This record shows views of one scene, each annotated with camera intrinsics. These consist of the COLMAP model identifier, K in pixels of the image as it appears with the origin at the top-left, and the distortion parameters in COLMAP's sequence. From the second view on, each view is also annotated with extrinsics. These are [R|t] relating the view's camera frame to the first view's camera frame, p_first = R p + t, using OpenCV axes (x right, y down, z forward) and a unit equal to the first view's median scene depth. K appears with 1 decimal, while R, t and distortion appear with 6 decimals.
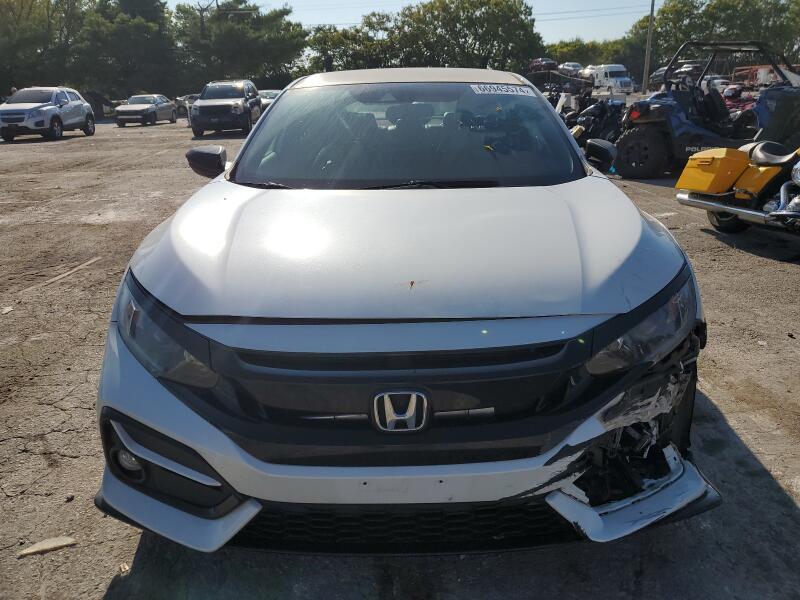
lens RADIAL K [[637.6, 0, 400.0], [0, 637.6, 300.0], [0, 0, 1]] dist [0.009332, 0.002364]
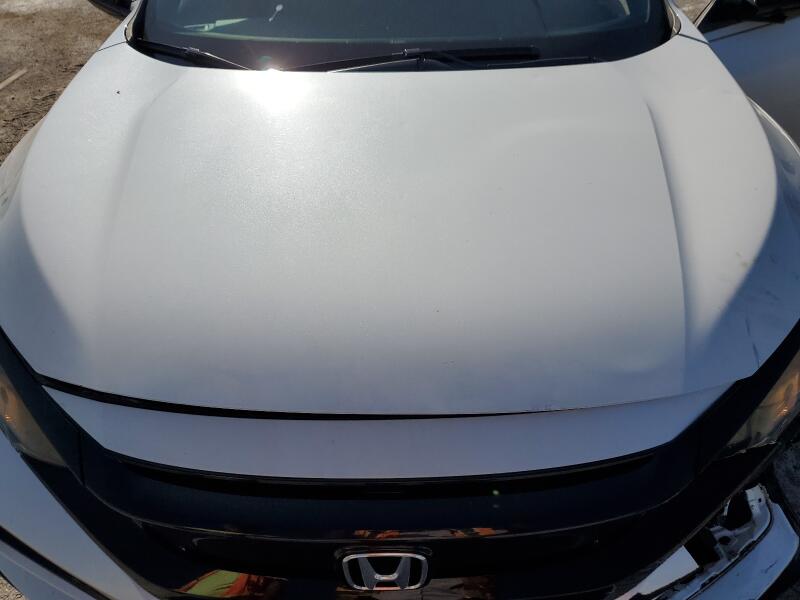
lens RADIAL K [[637.6, 0, 400.0], [0, 637.6, 300.0], [0, 0, 1]] dist [0.009332, 0.002364]
pose [[0.999973, -0.006737, 0.002900, 0.012538], [0.005286, 0.936043, 0.351845, -0.232391], [-0.005085, -0.351820, 0.936054, 0.389771]]
